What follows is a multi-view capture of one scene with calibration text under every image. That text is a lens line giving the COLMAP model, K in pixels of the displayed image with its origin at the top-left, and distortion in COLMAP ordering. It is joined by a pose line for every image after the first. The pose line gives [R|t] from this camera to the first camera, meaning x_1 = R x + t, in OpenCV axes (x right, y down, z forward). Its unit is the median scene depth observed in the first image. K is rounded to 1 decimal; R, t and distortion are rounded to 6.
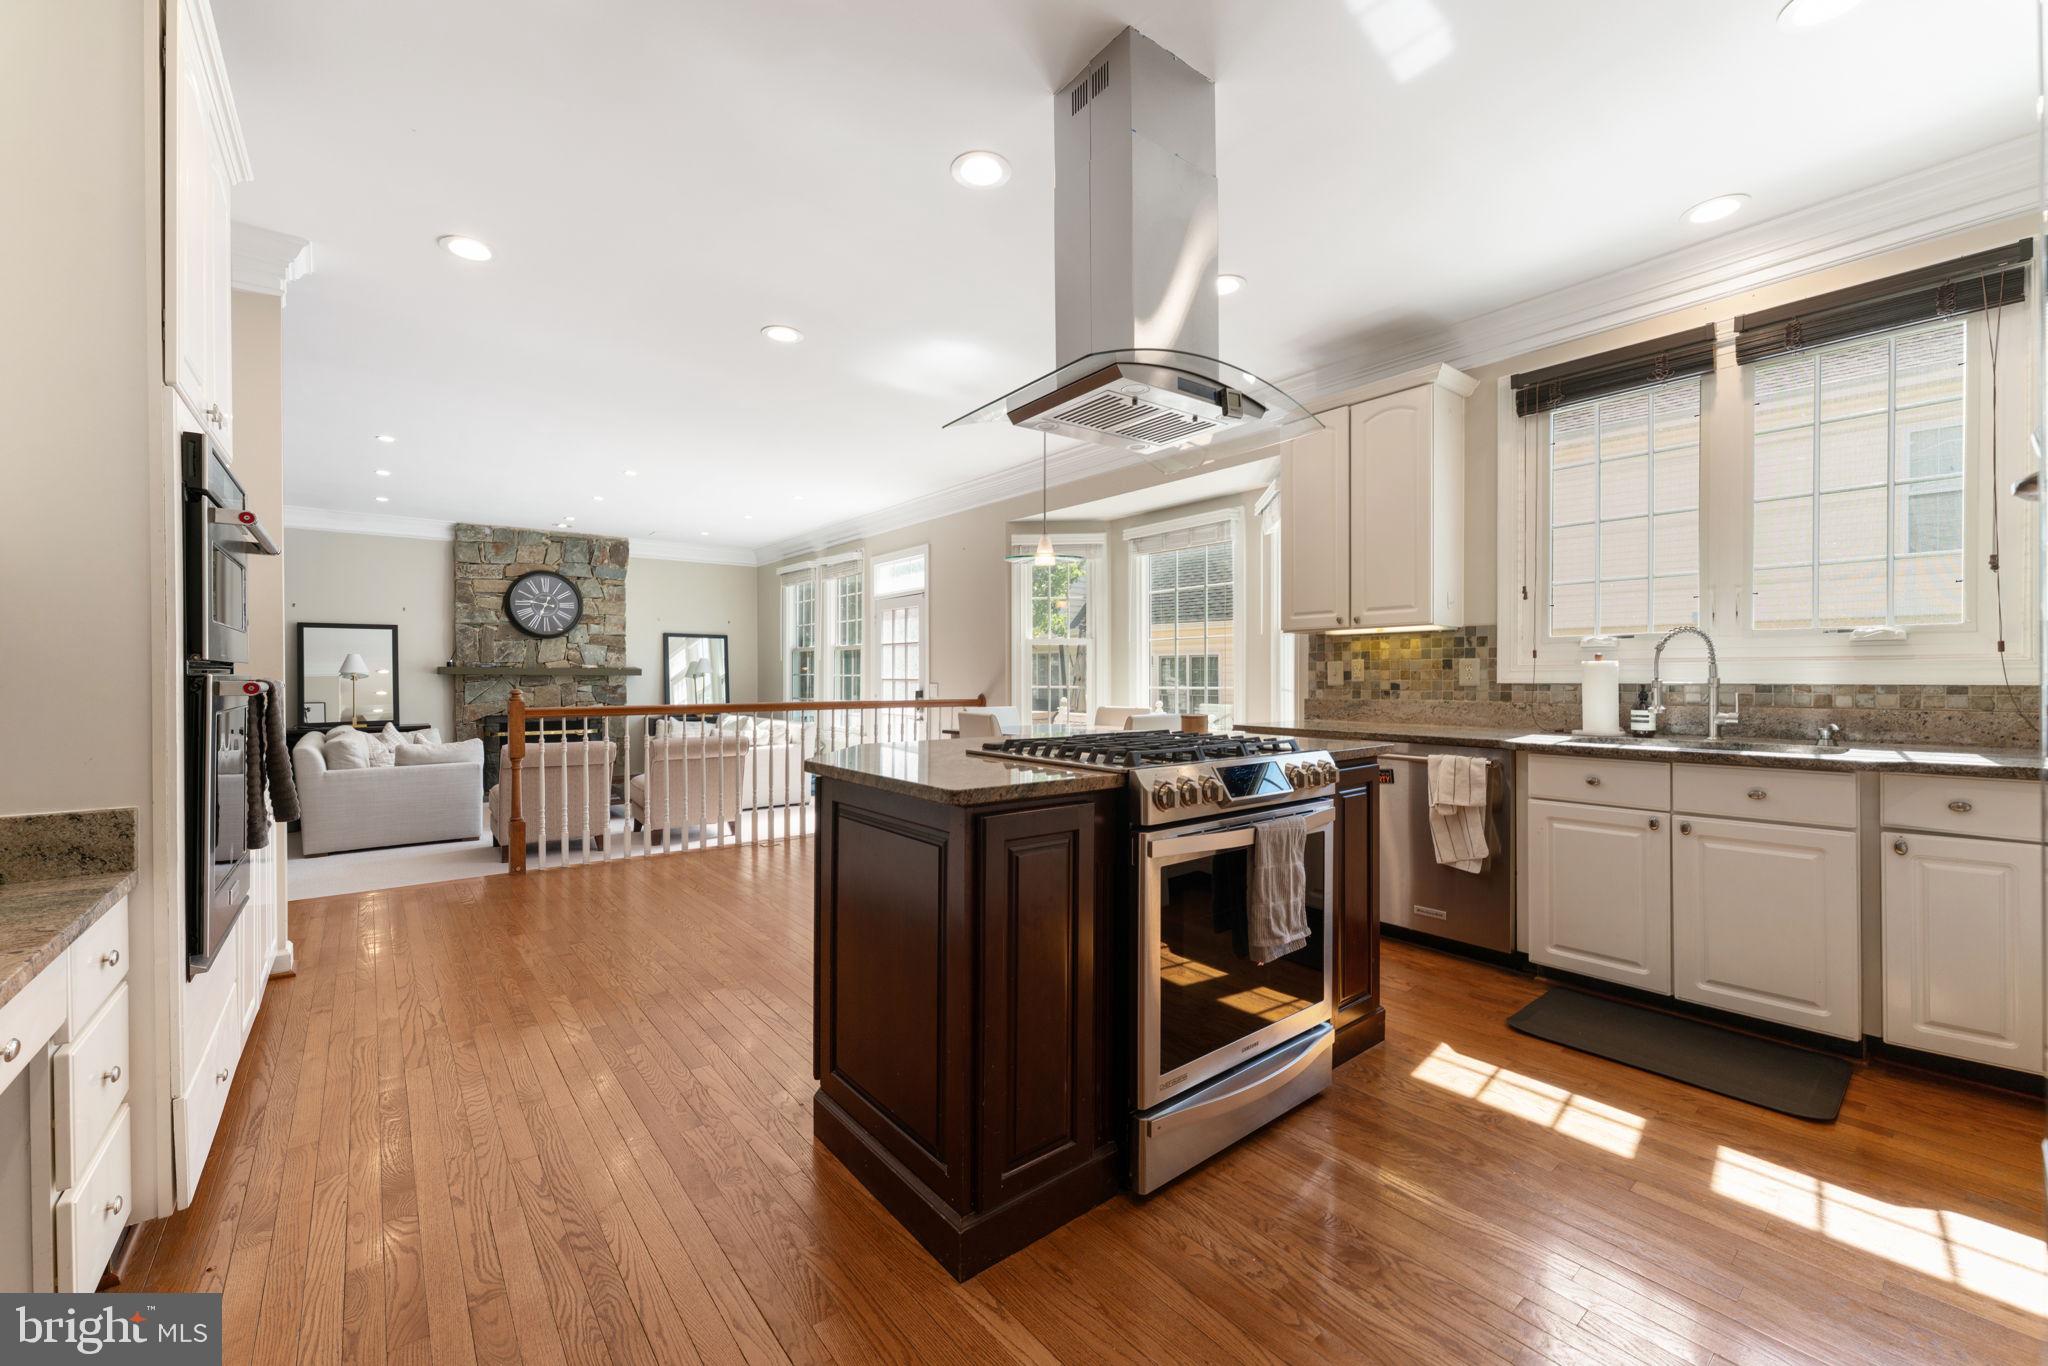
lens RADIAL K [[812.9, 0, 1026.5], [0, 812.9, 679.4], [0, 0, 1]] dist [0.000749, 0.000259]
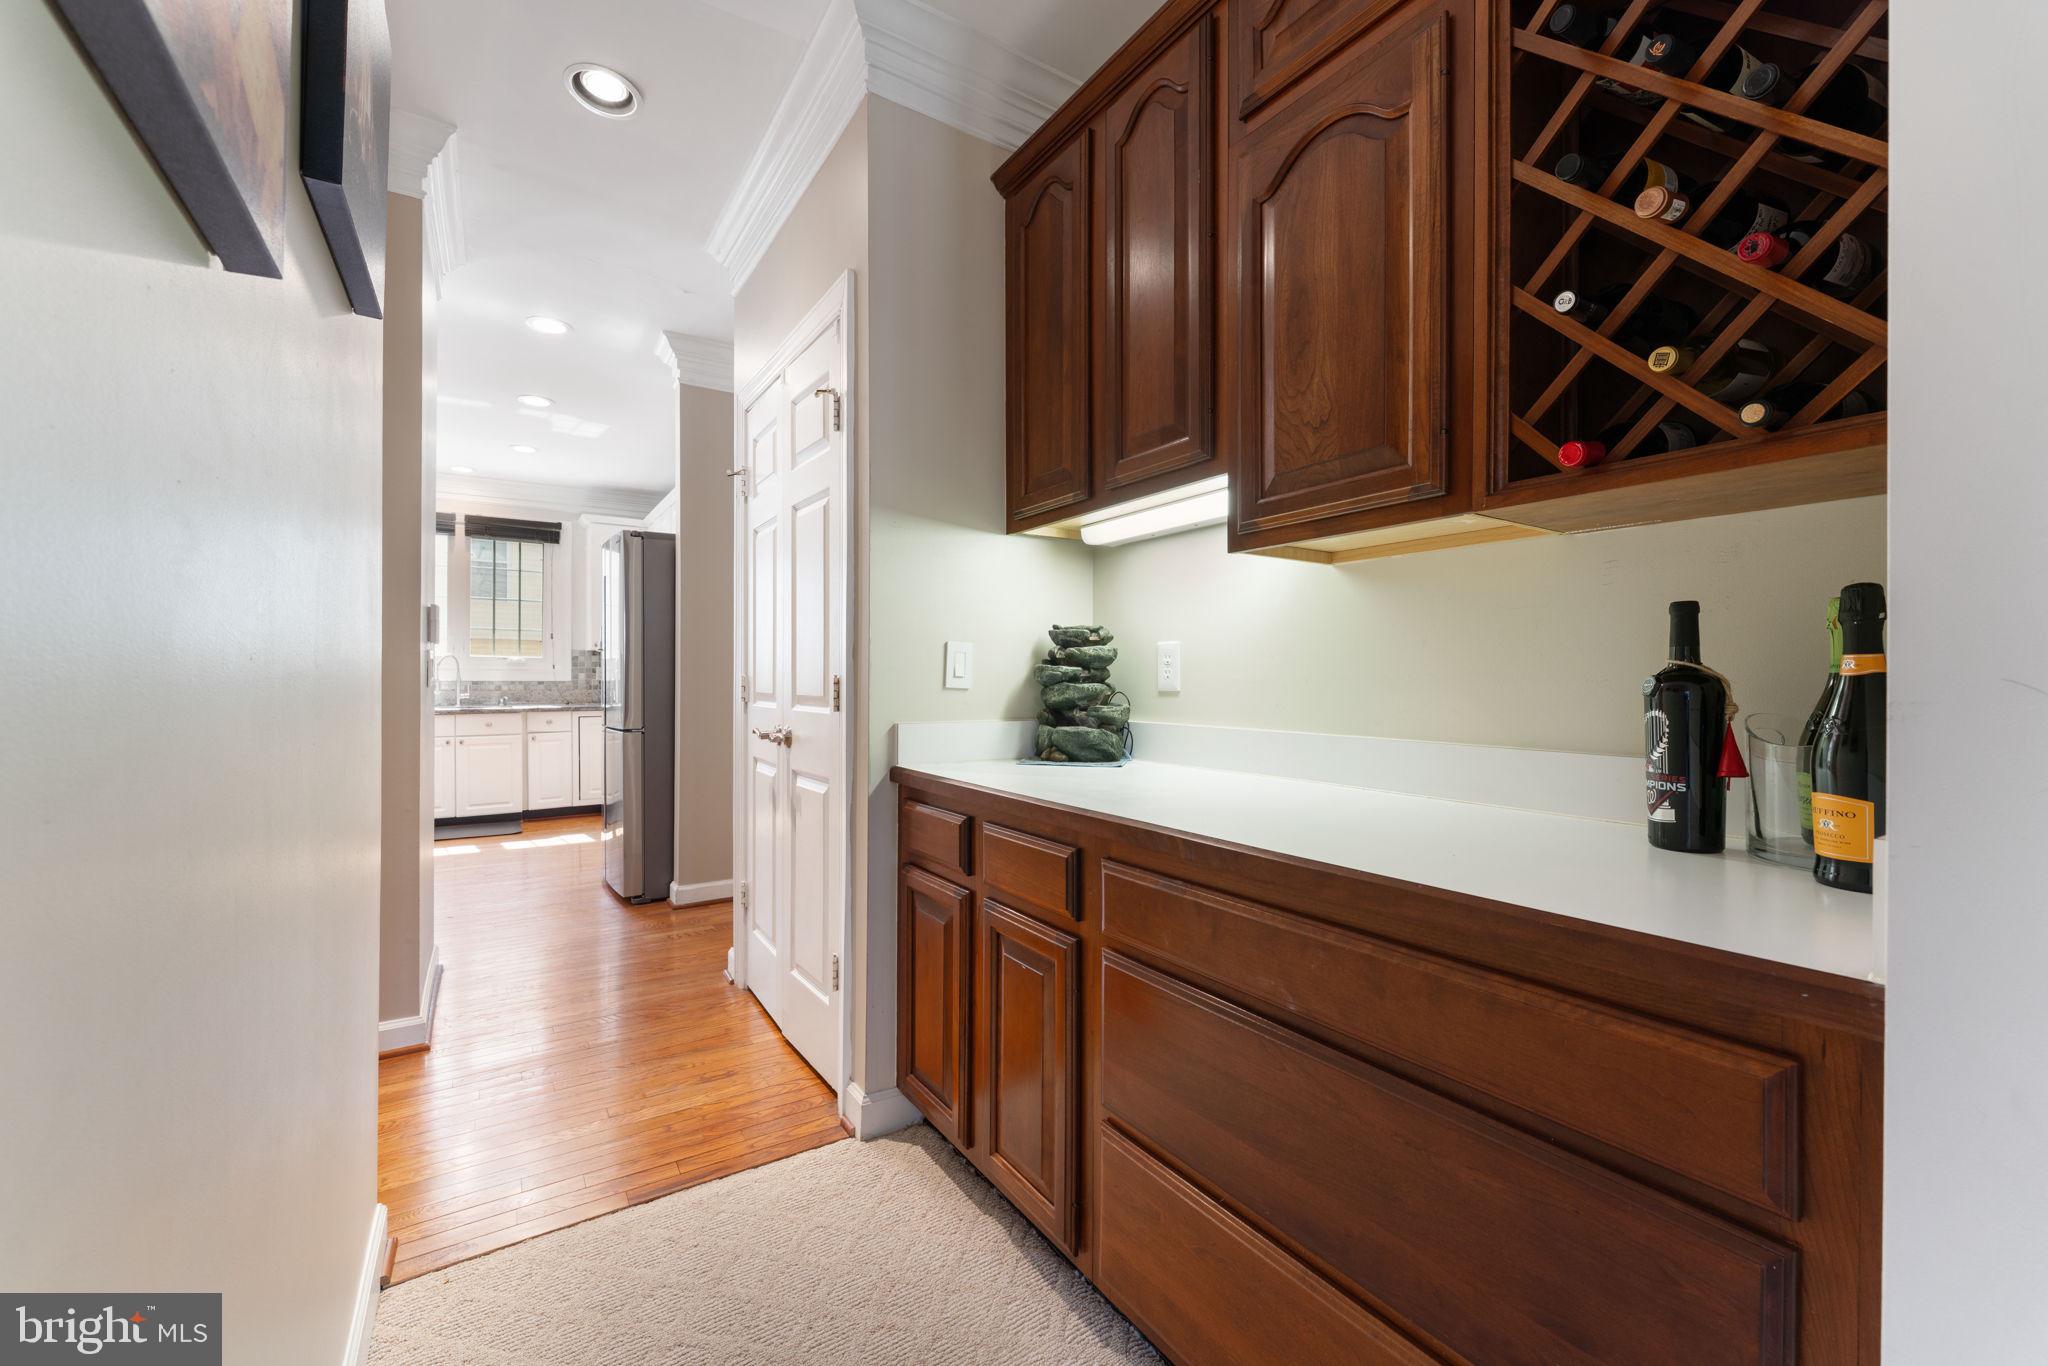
lens RADIAL K [[812.9, 0, 1016.5], [0, 812.9, 683.3], [0, 0, 1]] dist [0.000749, 0.000259]
pose [[0.106430, 0.004627, 0.994309, -1.224396], [0.003459, 0.999981, -0.005023, 0.029691], [-0.994314, 0.003974, 0.106412, -0.758410]]
